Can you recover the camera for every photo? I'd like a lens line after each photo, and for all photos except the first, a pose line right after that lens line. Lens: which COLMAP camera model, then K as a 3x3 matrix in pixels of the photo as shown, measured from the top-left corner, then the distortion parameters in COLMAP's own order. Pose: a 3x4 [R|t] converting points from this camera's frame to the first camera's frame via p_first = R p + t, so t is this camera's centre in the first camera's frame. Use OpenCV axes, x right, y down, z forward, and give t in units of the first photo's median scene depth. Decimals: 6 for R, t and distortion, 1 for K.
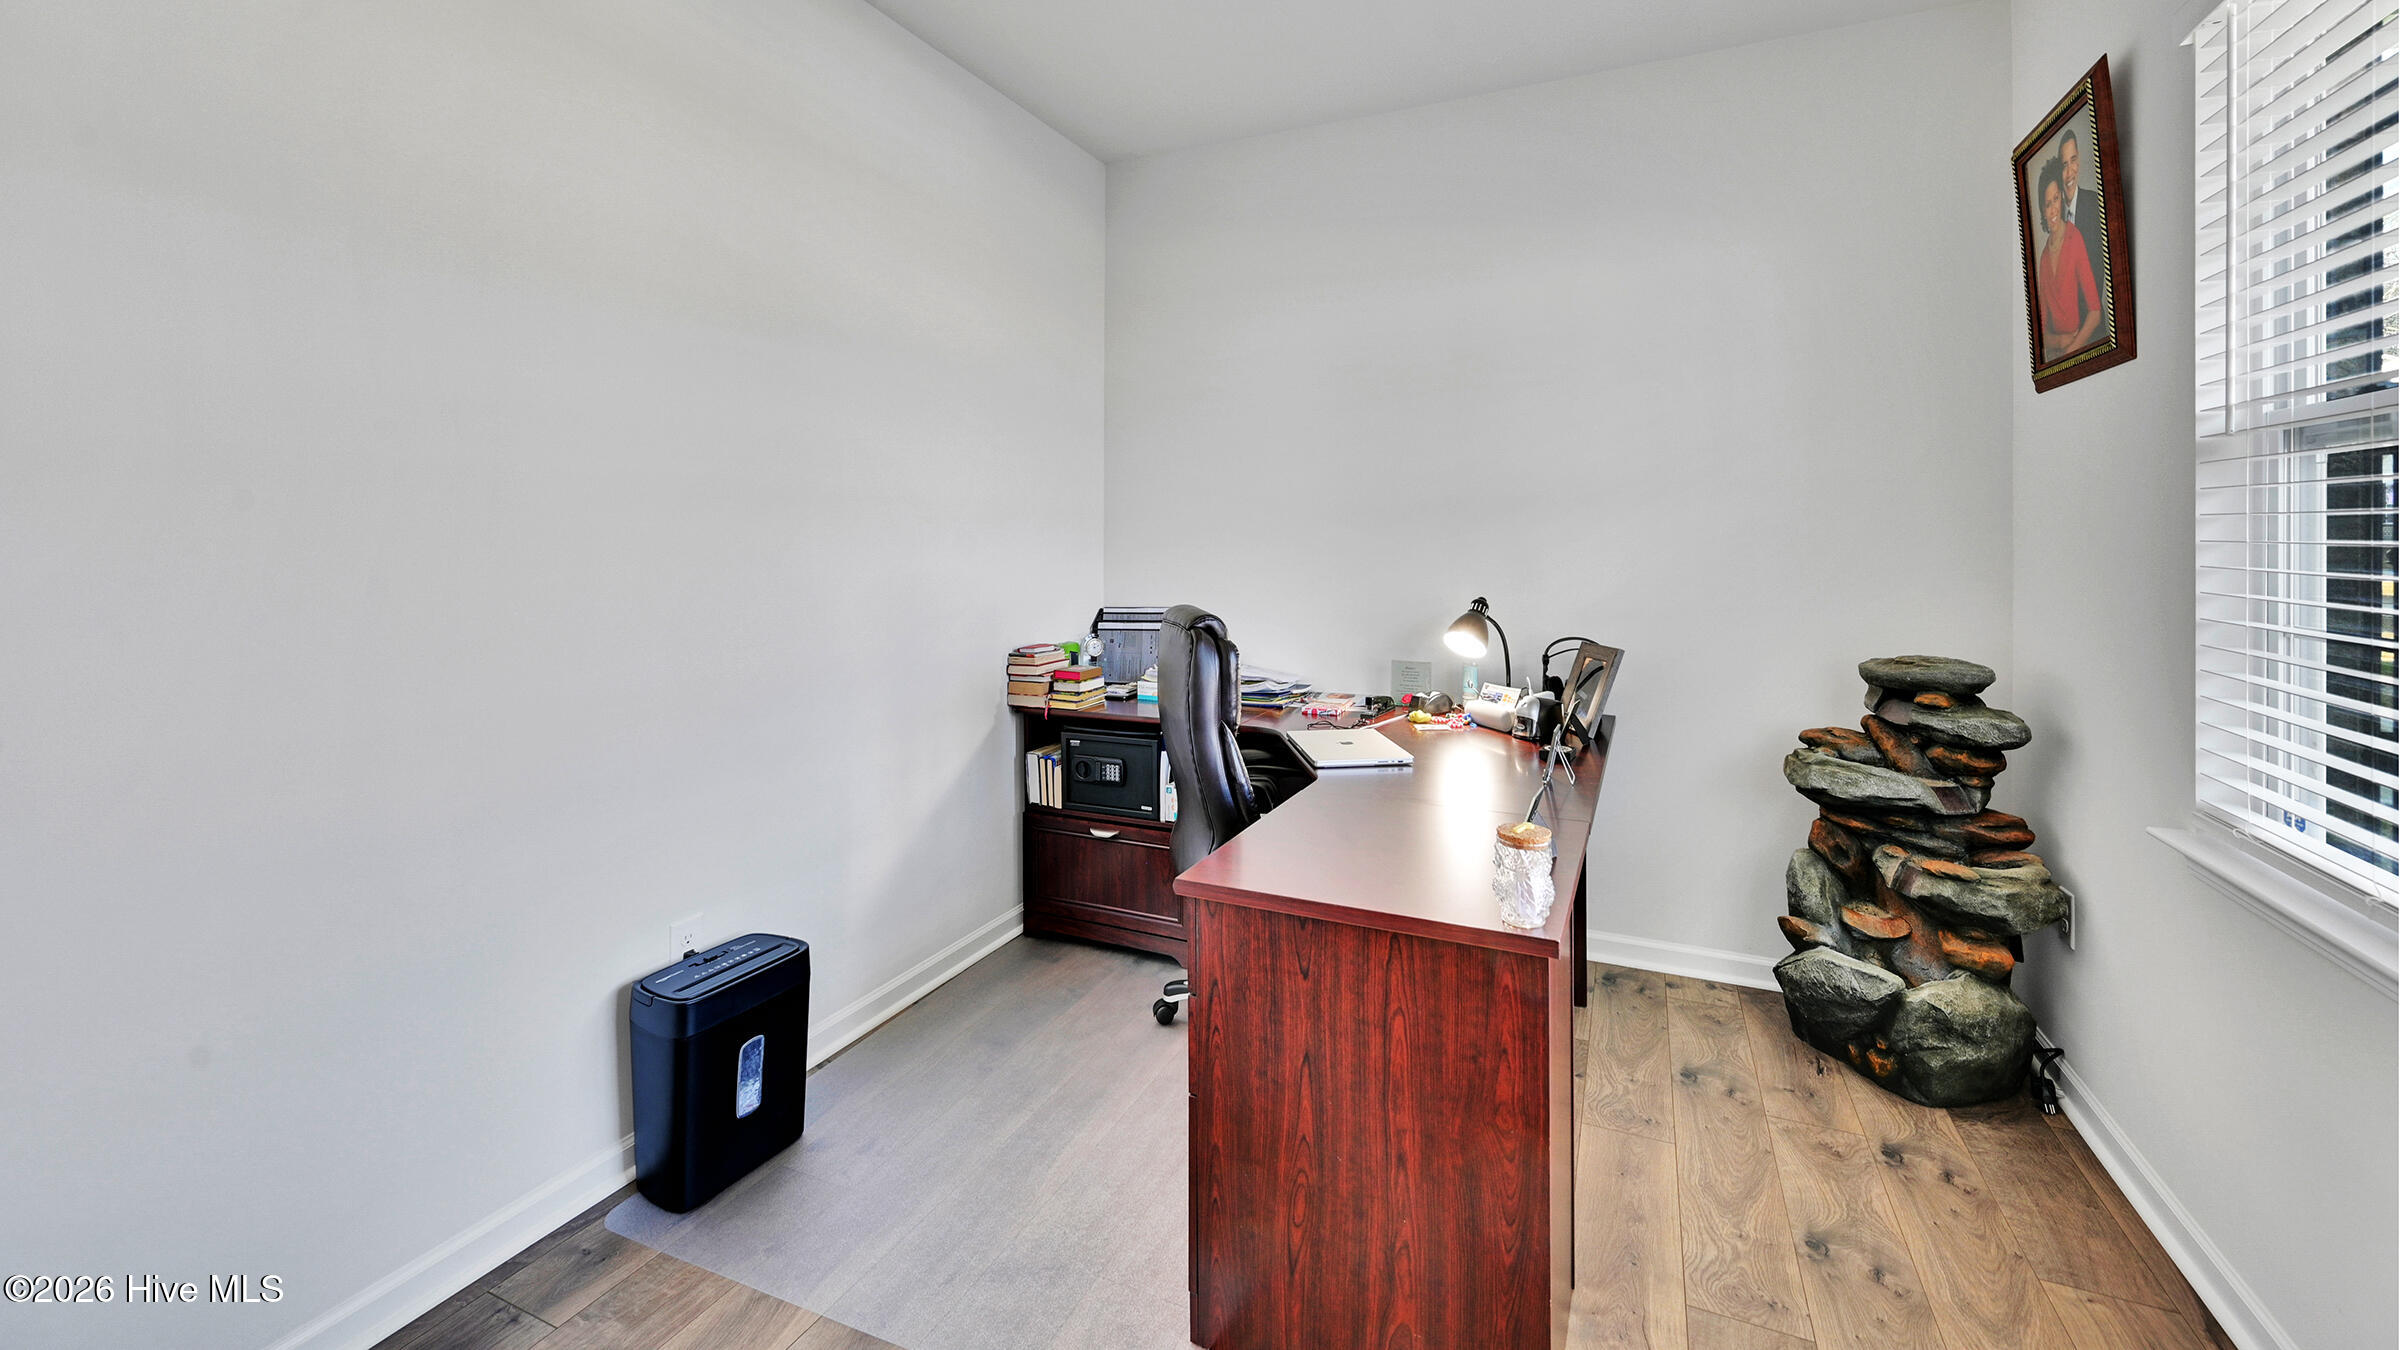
lens RADIAL K [[966.8, 0, 1211.3], [0, 966.8, 540.4], [0, 0, 1]] dist [0.011648, -0.000274]
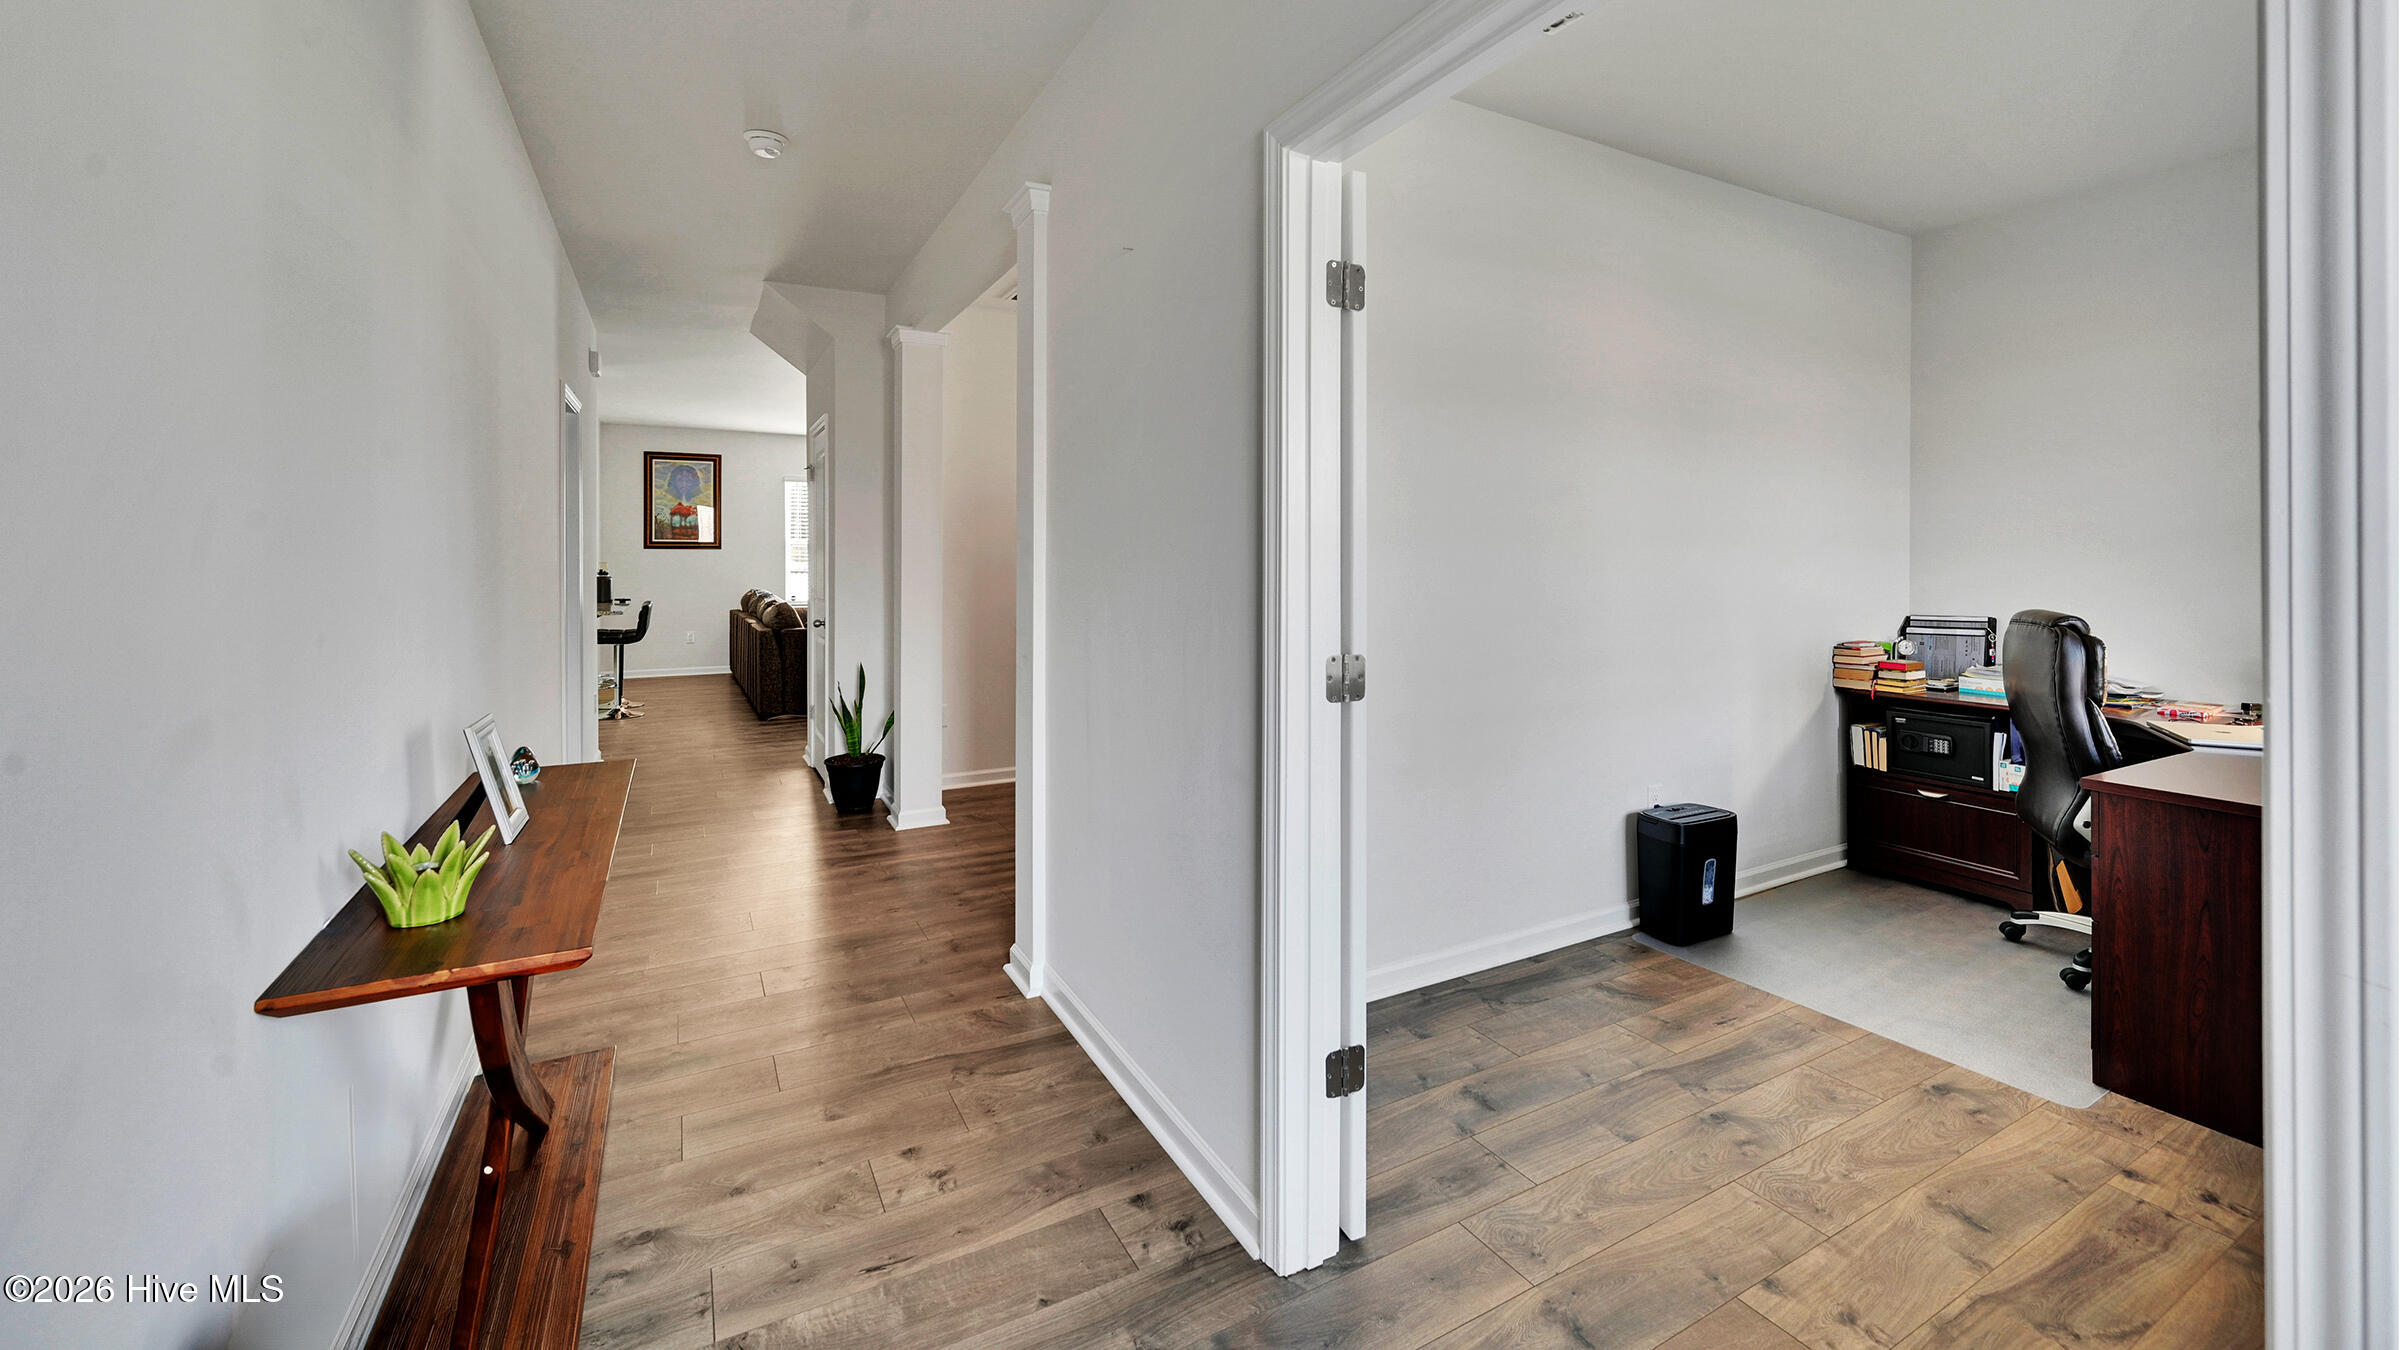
lens RADIAL K [[973.1, 0, 1208.6], [0, 973.1, 564.1], [0, 0, 1]] dist [0.010671, 0.000182]
pose [[0.809956, 0.005963, -0.586460, -0.135905], [-0.002292, 0.999973, 0.007001, 0.001548], [0.586486, -0.004327, 0.809948, -0.590251]]
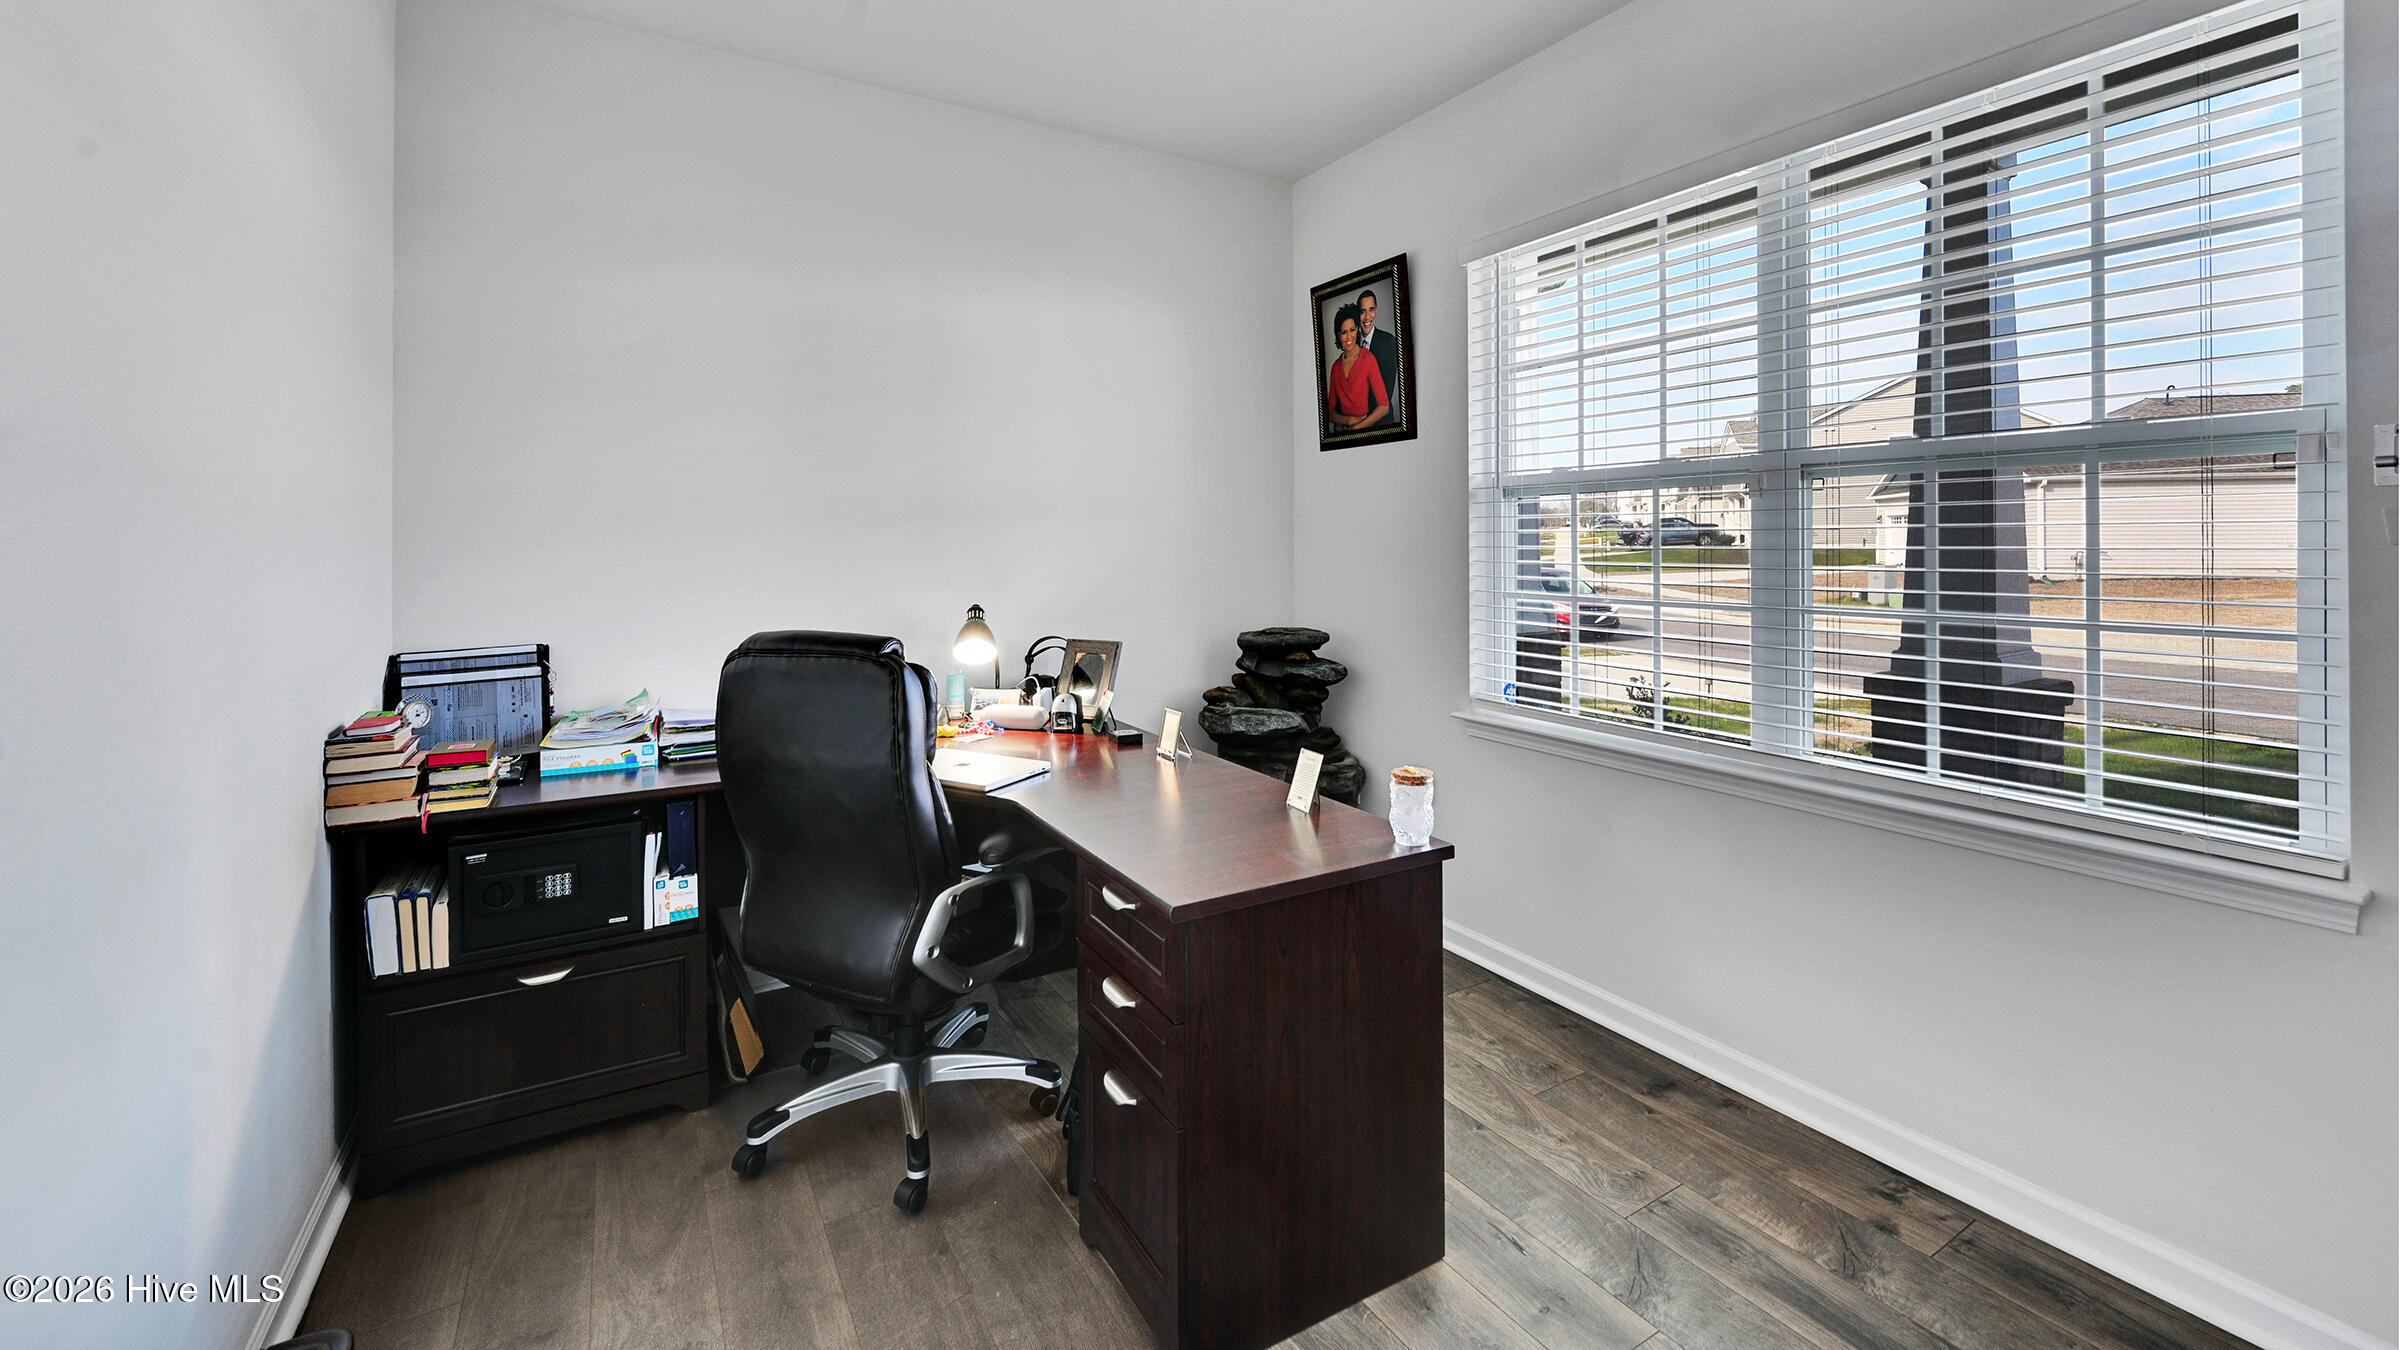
lens RADIAL K [[966.8, 0, 1211.3], [0, 966.8, 540.4], [0, 0, 1]] dist [0.011648, -0.000274]
pose [[0.576568, 0.002179, 0.817046, -0.430155], [0.003181, 0.999983, -0.004911, -0.002676], [-0.817043, 0.005431, 0.576552, 0.227613]]
